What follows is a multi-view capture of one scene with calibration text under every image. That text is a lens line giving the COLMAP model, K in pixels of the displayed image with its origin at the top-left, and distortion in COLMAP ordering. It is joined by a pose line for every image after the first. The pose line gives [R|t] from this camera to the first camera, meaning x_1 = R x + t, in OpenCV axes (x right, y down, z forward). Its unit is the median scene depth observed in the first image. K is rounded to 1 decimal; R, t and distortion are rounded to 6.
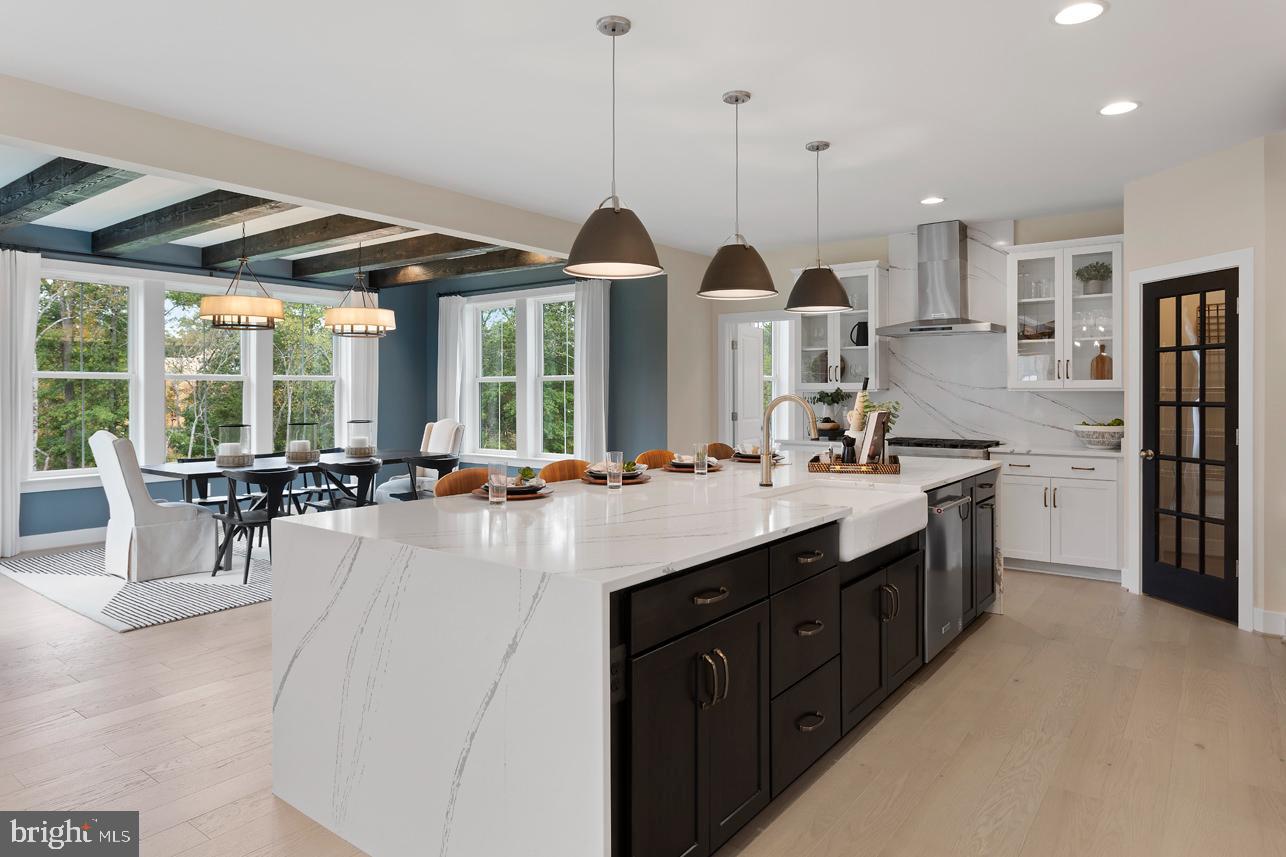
lens RADIAL K [[781.6, 0, 640.2], [0, 781.6, 388.8], [0, 0, 1]] dist [-0.001041, -0.000515]
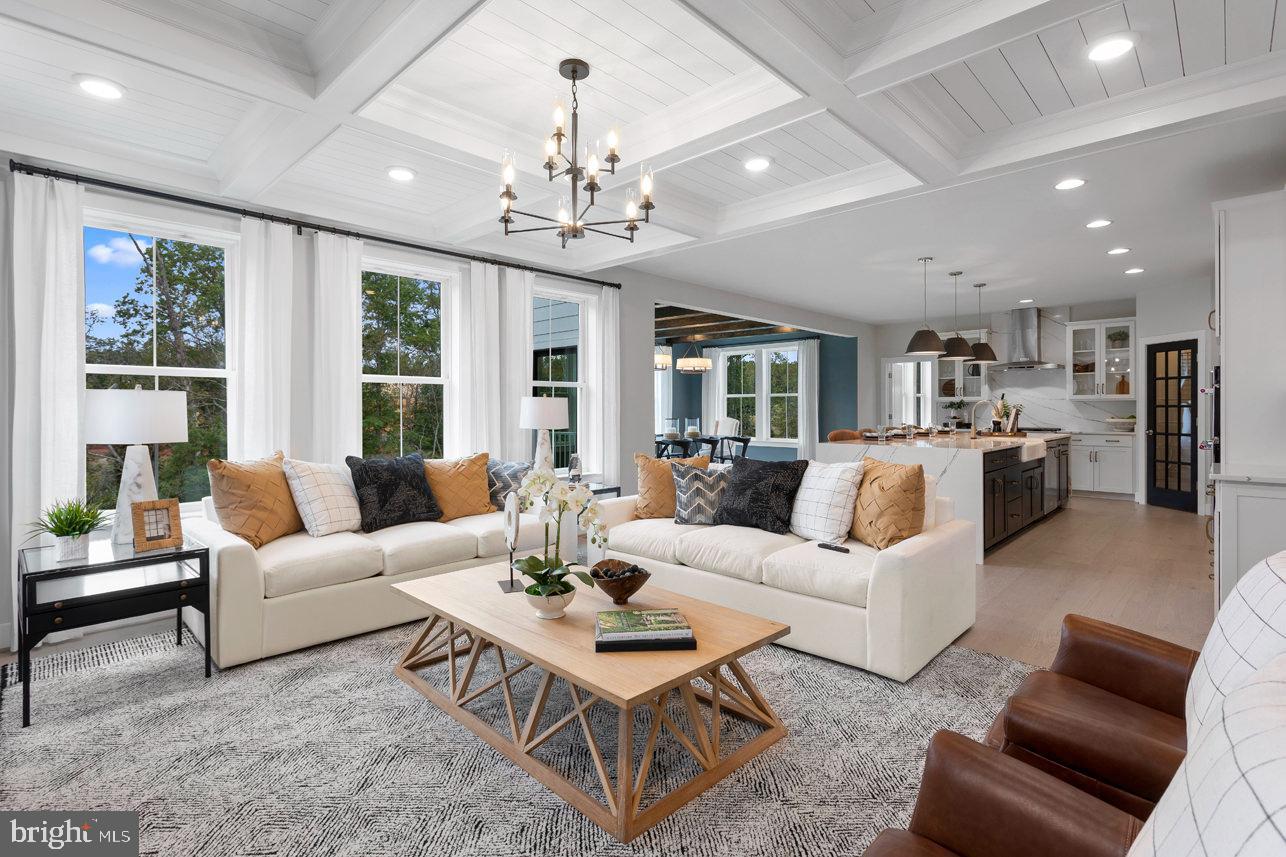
lens RADIAL K [[616.1, 0, 639.8], [0, 616.1, 404.3], [0, 0, 1]] dist [0.001451, 0.000594]
pose [[0.992800, -0.001544, -0.119773, -0.393182], [0.001486, 0.999999, -0.000571, 0.011836], [0.119774, 0.000389, 0.992801, -0.623610]]
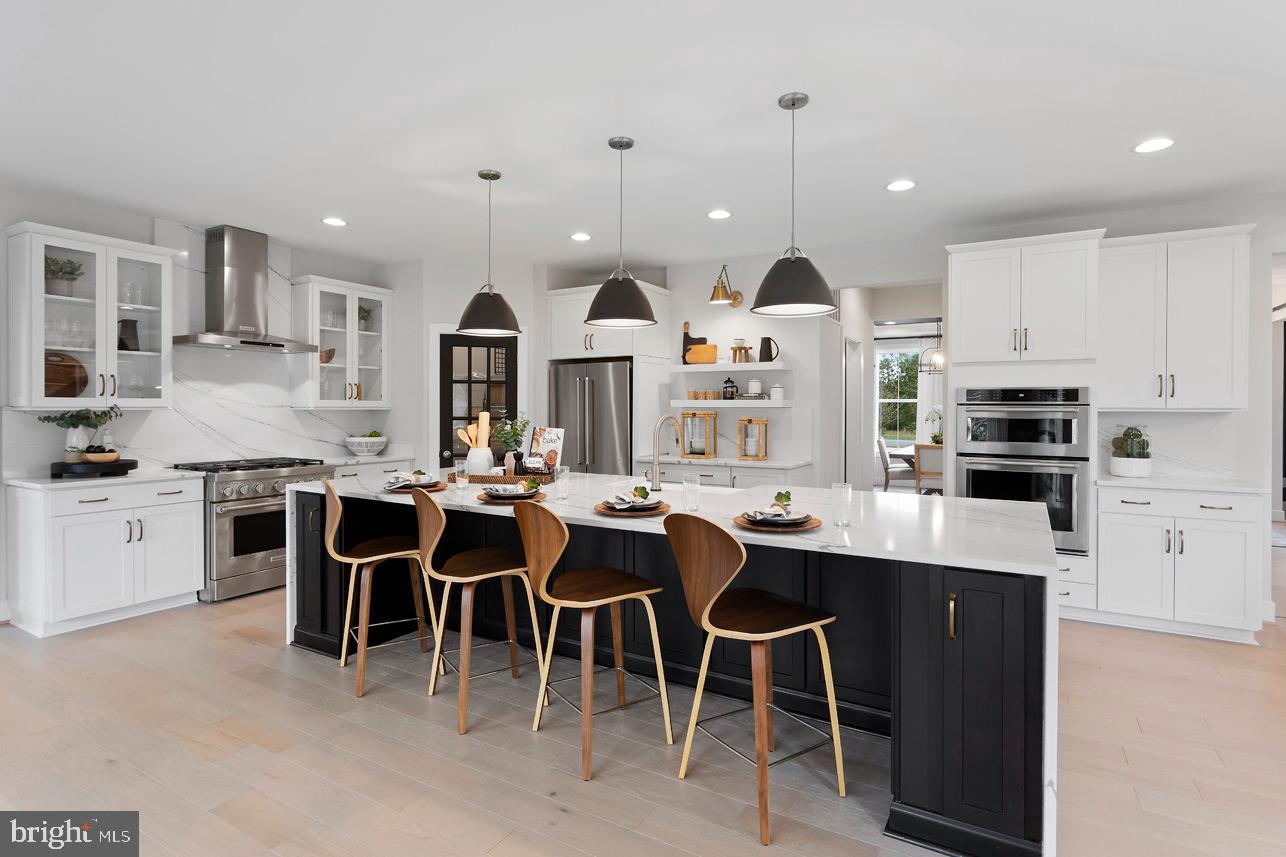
lens RADIAL K [[655.5, 0, 636.3], [0, 655.5, 413.8], [0, 0, 1]] dist [-0.001675, 0.000488]
pose [[-0.105517, -0.009676, 0.994370, -0.530258], [-0.007866, 0.999929, 0.008896, -0.002927], [-0.994386, -0.006883, -0.105586, 0.718110]]
